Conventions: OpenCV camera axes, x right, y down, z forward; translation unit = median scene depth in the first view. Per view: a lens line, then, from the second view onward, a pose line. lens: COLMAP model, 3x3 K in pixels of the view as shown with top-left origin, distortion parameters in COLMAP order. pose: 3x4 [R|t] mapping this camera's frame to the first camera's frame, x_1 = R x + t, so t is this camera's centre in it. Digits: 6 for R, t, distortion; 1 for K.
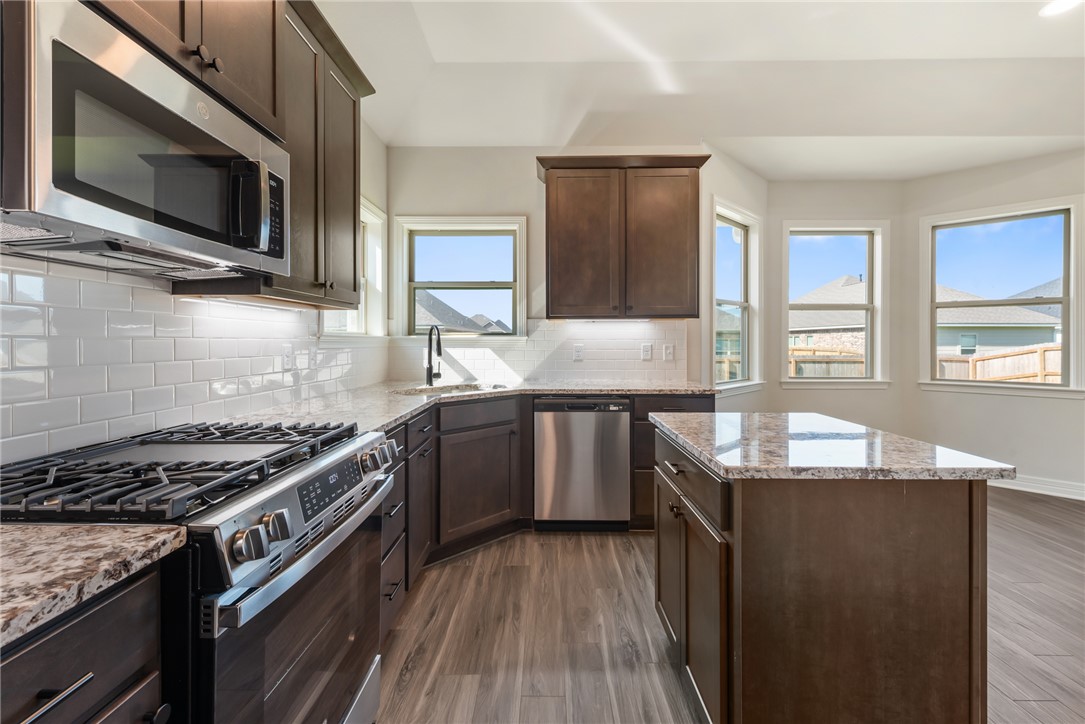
lens RADIAL K [[456.8, 0, 540.0], [0, 456.8, 343.0], [0, 0, 1]] dist [0.003826, 0.000243]
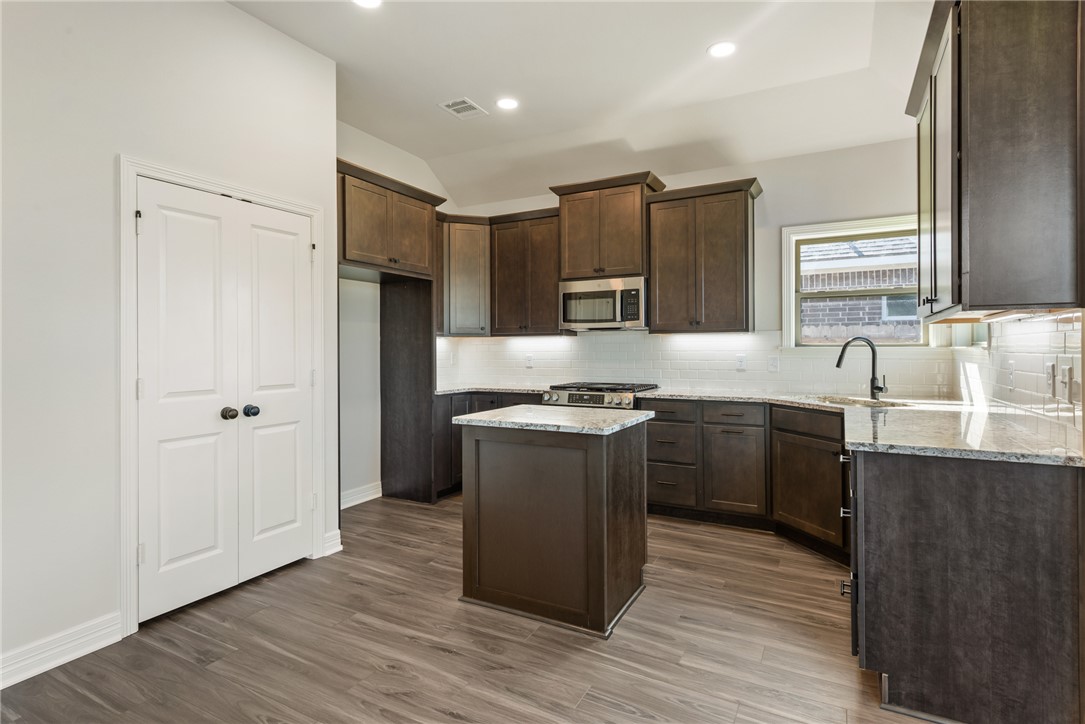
lens RADIAL K [[543.3, 0, 545.5], [0, 543.3, 350.2], [0, 0, 1]] dist [0.005394, -0.000168]
pose [[-0.461436, 0.005217, -0.887158, 0.966940], [0.002622, 0.999986, 0.004517, -0.015091], [0.887170, -0.000242, -0.461443, 0.800408]]
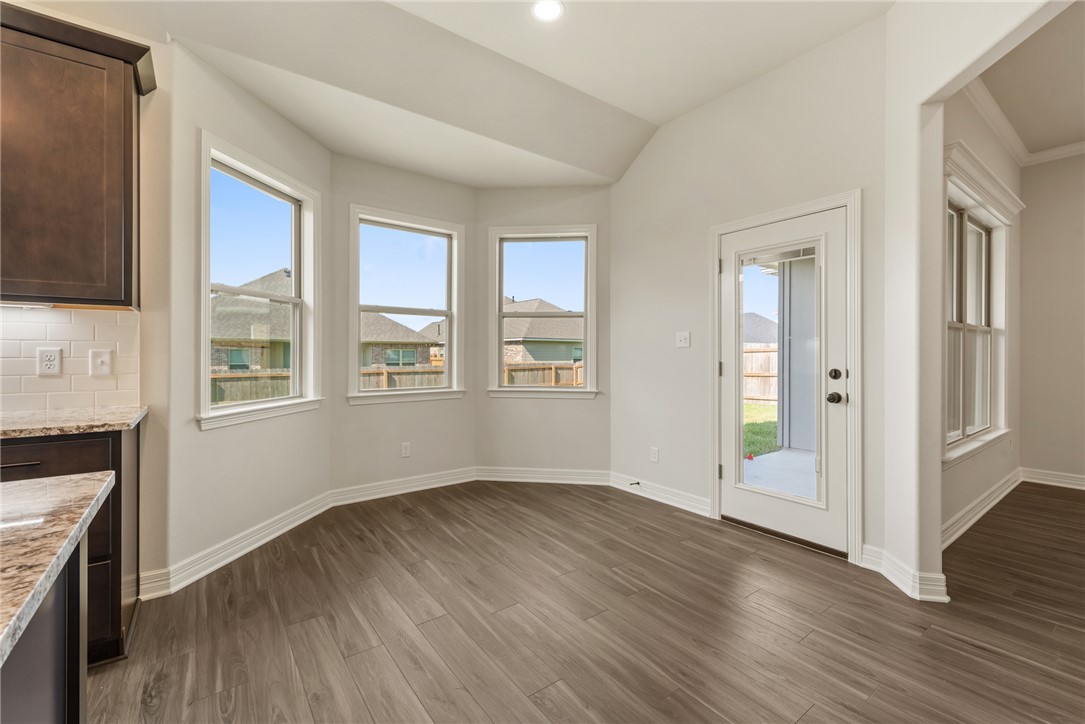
lens RADIAL K [[462.0, 0, 546.5], [0, 462.0, 353.7], [0, 0, 1]] dist [0.002155, 0.000186]
pose [[0.787568, 0.002306, 0.616224, 0.369953], [-0.001108, 0.999997, -0.002326, 0.009776], [-0.616227, 0.001149, 0.787568, 0.144508]]
